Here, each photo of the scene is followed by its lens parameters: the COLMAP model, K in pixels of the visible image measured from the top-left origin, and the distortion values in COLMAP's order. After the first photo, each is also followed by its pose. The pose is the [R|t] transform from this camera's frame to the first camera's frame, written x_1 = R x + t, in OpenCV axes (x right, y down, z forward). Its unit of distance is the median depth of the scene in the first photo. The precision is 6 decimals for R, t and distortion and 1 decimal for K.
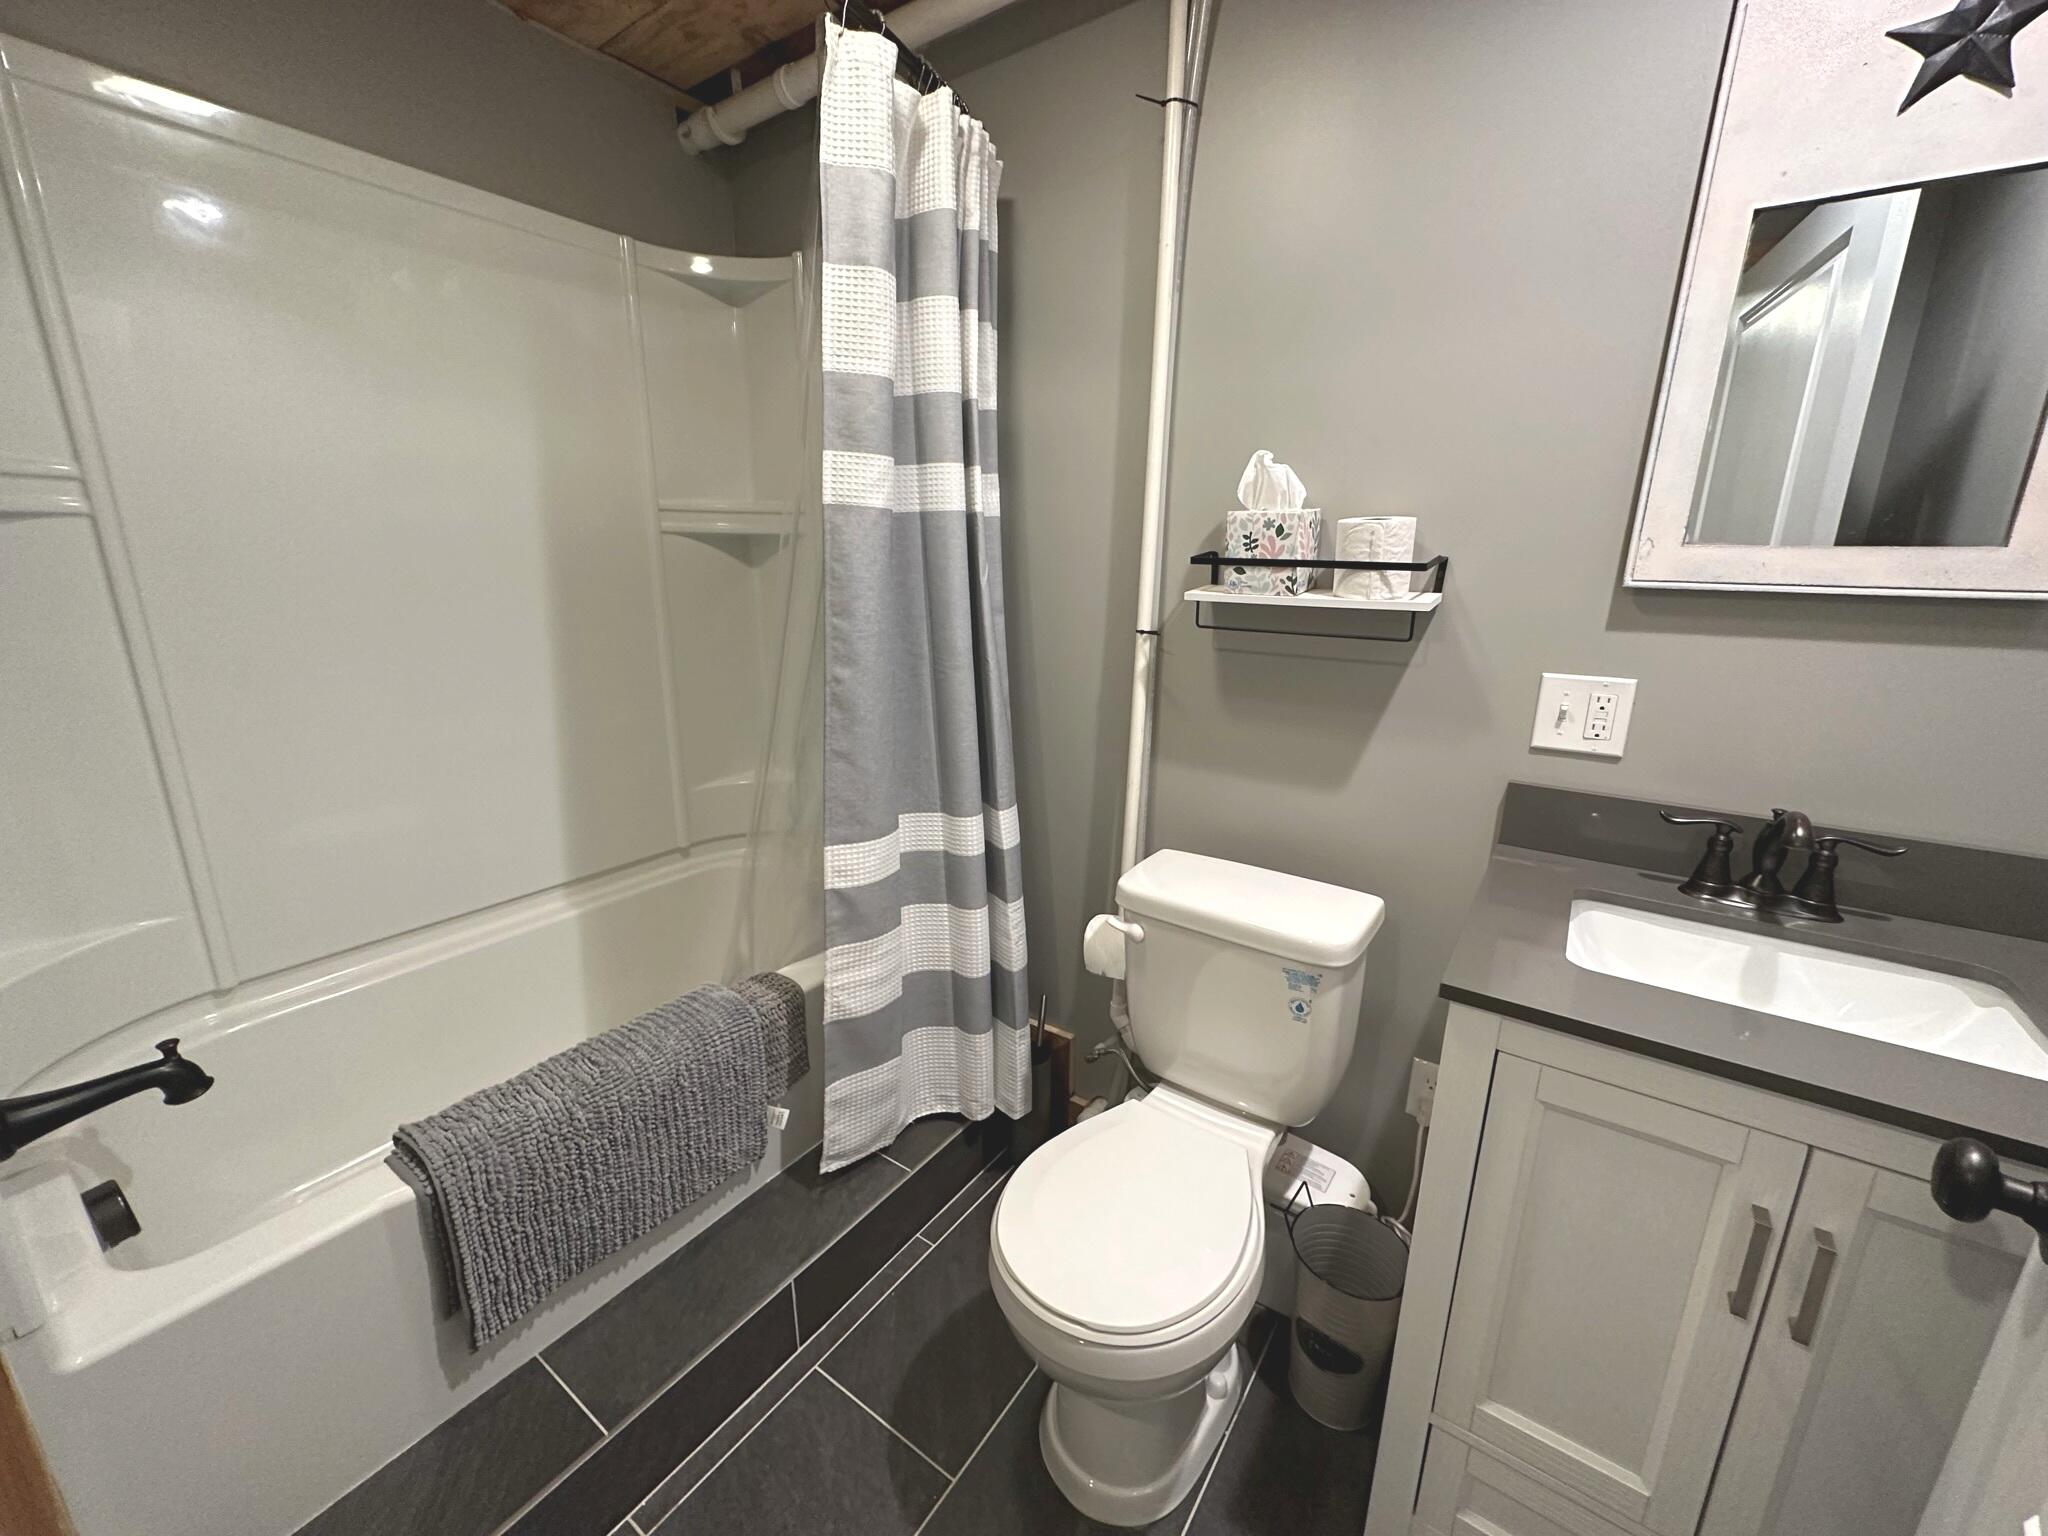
lens RADIAL K [[820.1, 0, 1032.0], [0, 820.1, 770.6], [0, 0, 1]] dist [-0.001480, -0.000420]
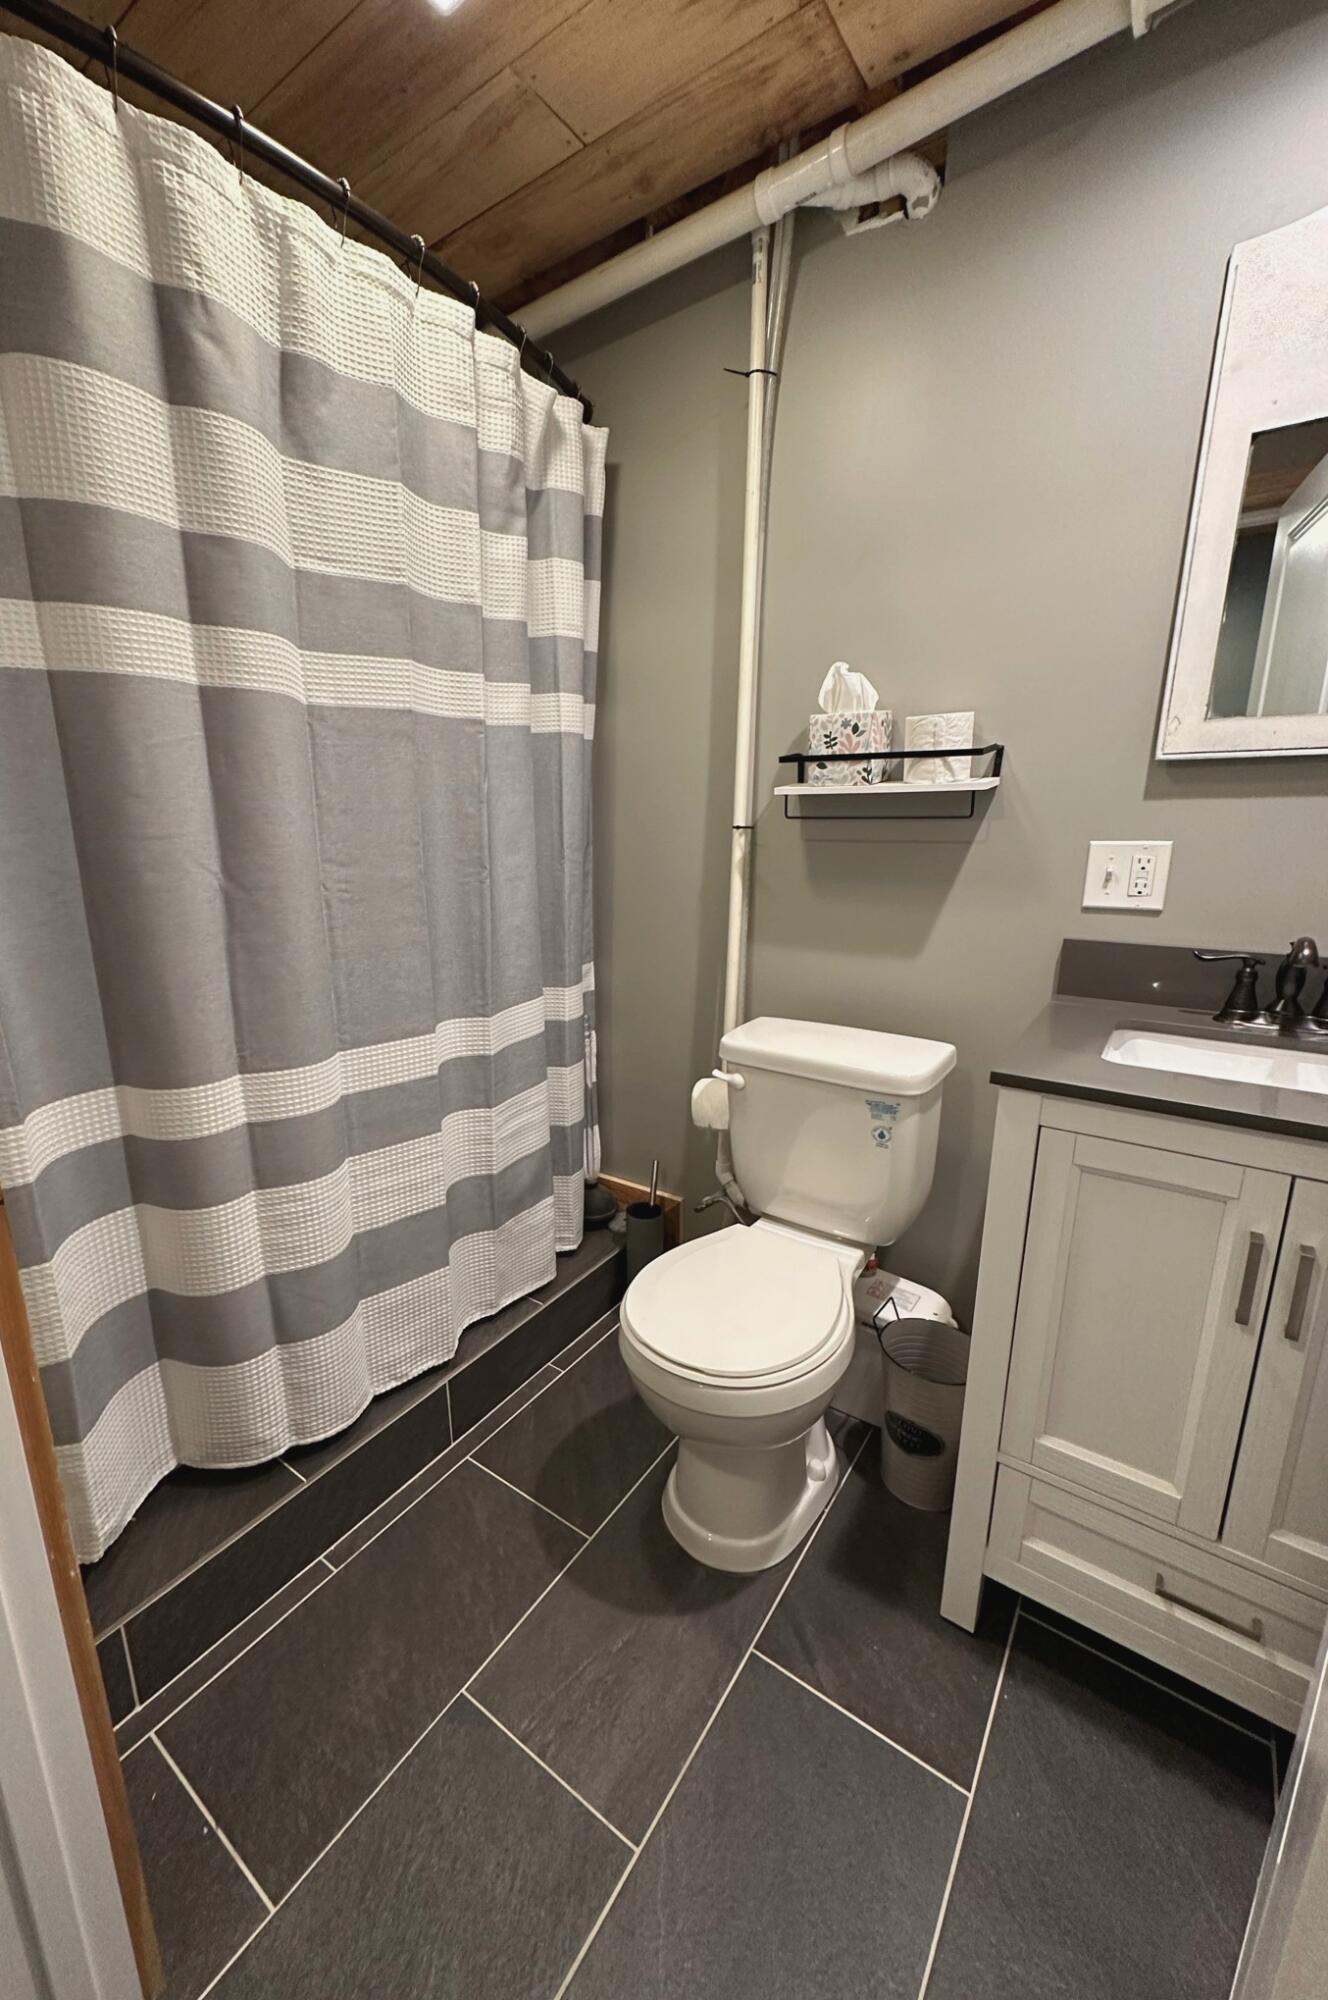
lens RADIAL K [[778.4, 0, 585.7], [0, 778.4, 986.4], [0, 0, 1]] dist [-0.006465, 0.000870]
pose [[0.997963, -0.016451, -0.061634, -0.018118], [0.015222, 0.999677, -0.020358, 0.089100], [0.061949, 0.019378, 0.997891, -0.117218]]
